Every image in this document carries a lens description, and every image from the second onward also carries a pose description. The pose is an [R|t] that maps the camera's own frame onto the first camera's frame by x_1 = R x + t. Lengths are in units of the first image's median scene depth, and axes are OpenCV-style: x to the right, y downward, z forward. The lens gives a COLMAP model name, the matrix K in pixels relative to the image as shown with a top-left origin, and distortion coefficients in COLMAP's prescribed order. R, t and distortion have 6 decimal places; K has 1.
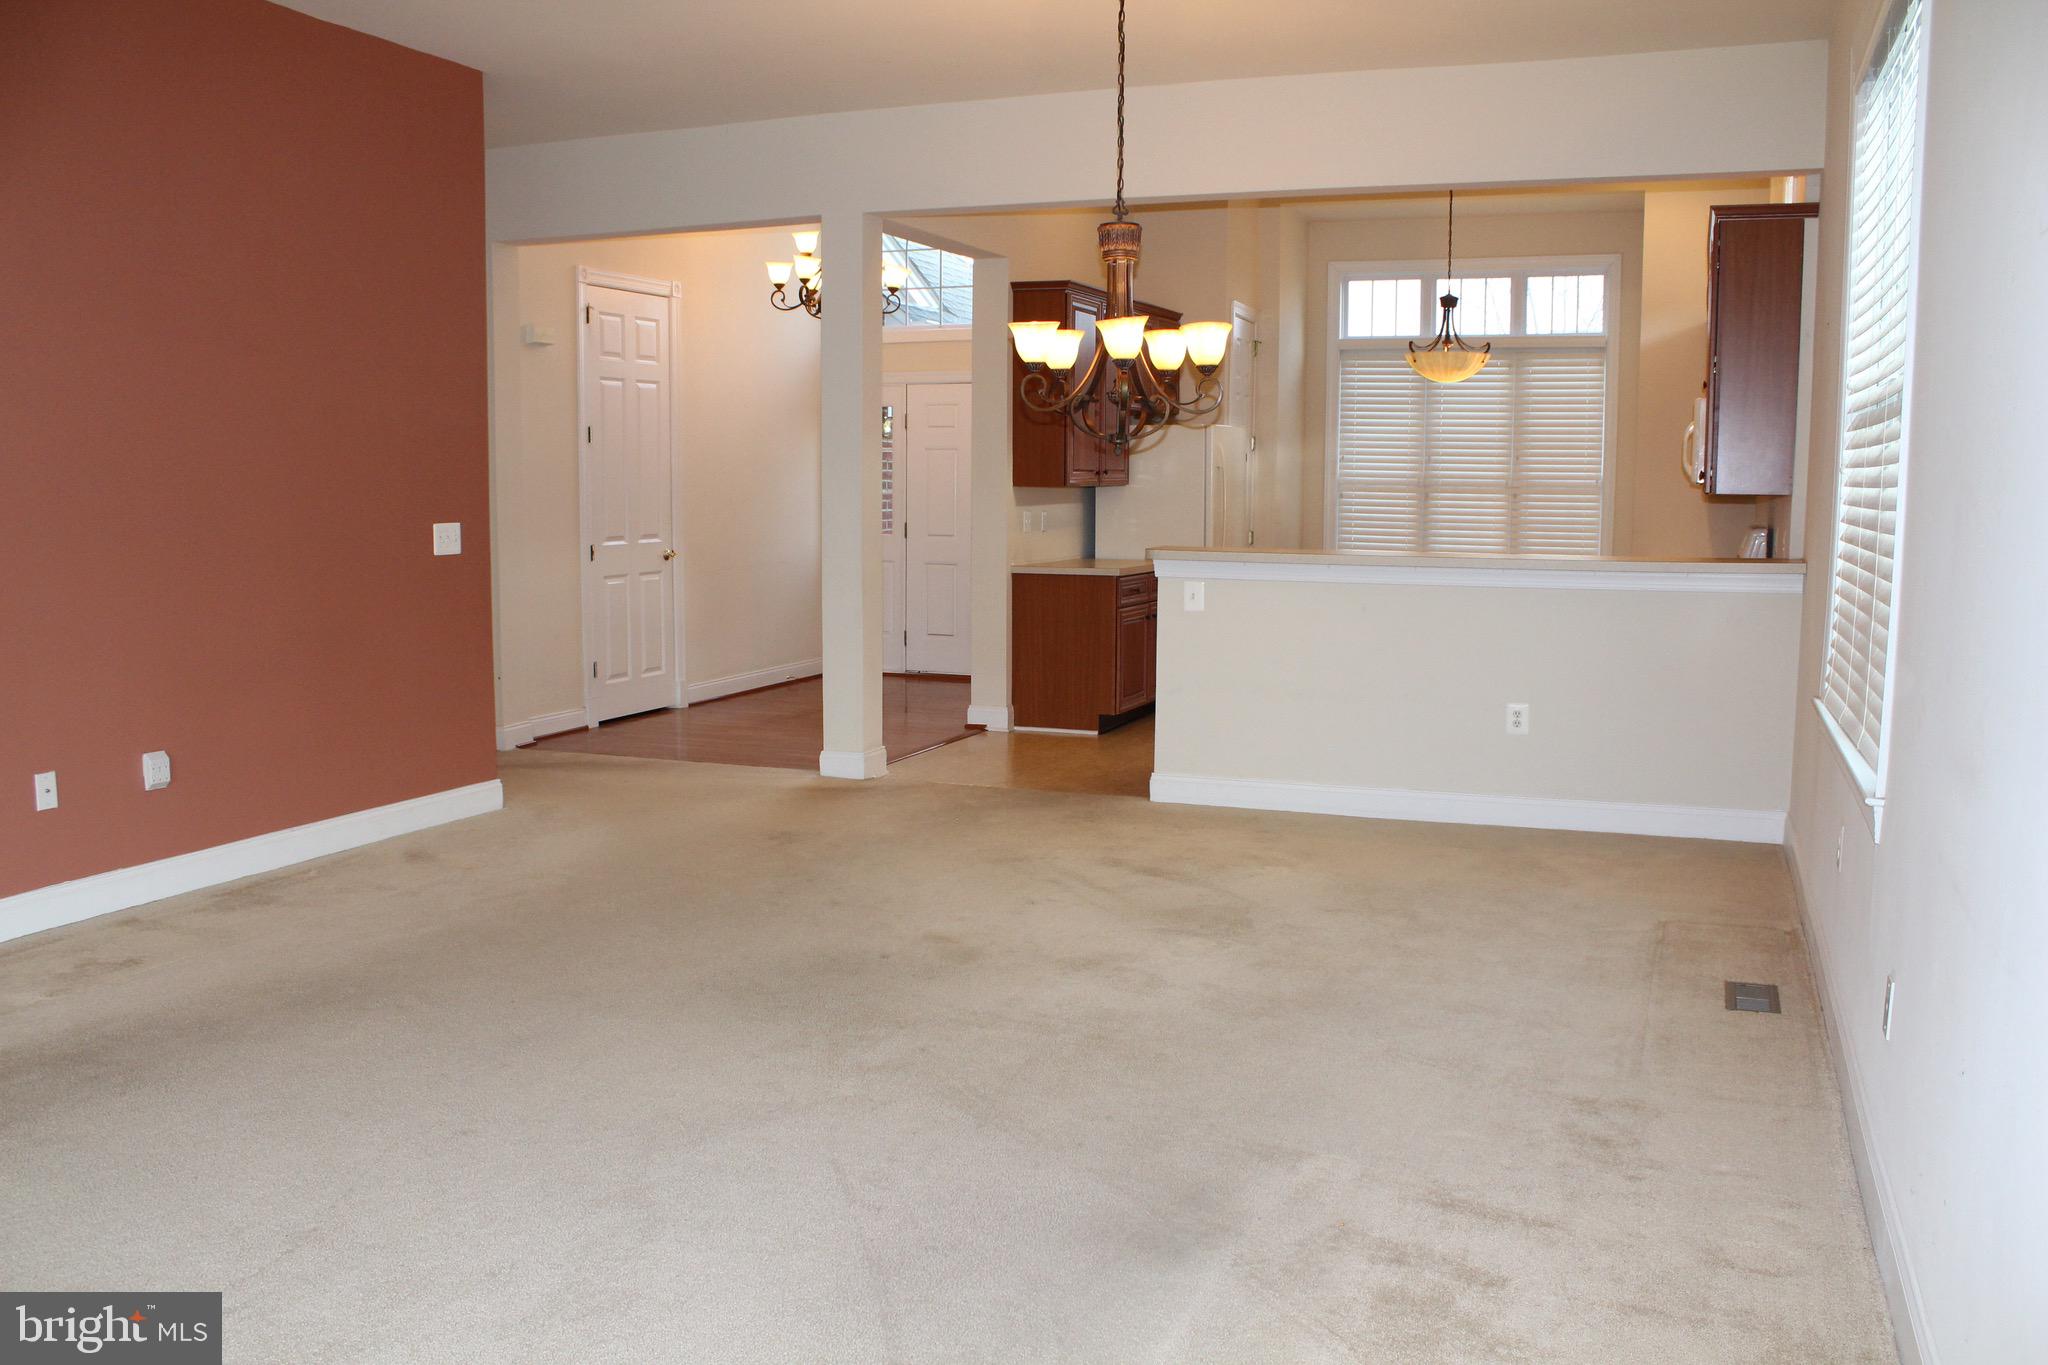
lens RADIAL K [[1729.9, 0, 1026.1], [0, 1729.9, 681.1], [0, 0, 1]] dist [-0.178647, 0.121601]
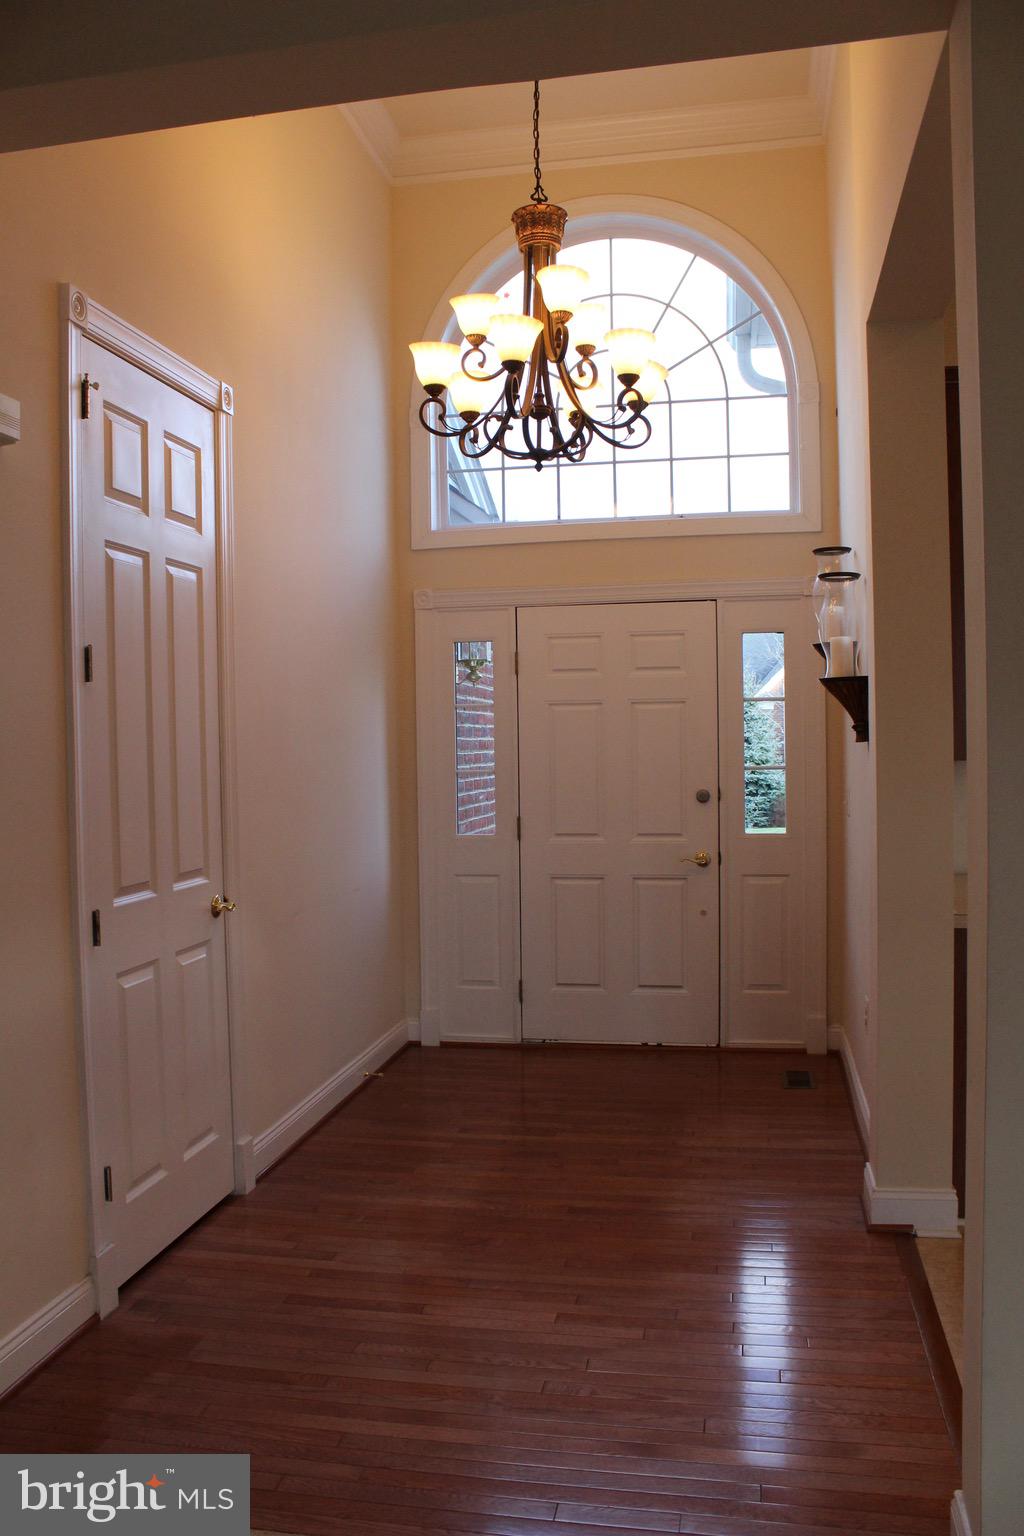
lens RADIAL K [[1297.4, 0, 504.6], [0, 1297.4, 771.1], [0, 0, 1]] dist [-0.178647, 0.121601]
pose [[0.981895, -0.026700, 0.187536, -0.121195], [0.043575, 0.995303, -0.086445, -0.047877], [-0.184347, 0.093052, 0.978446, 0.374960]]
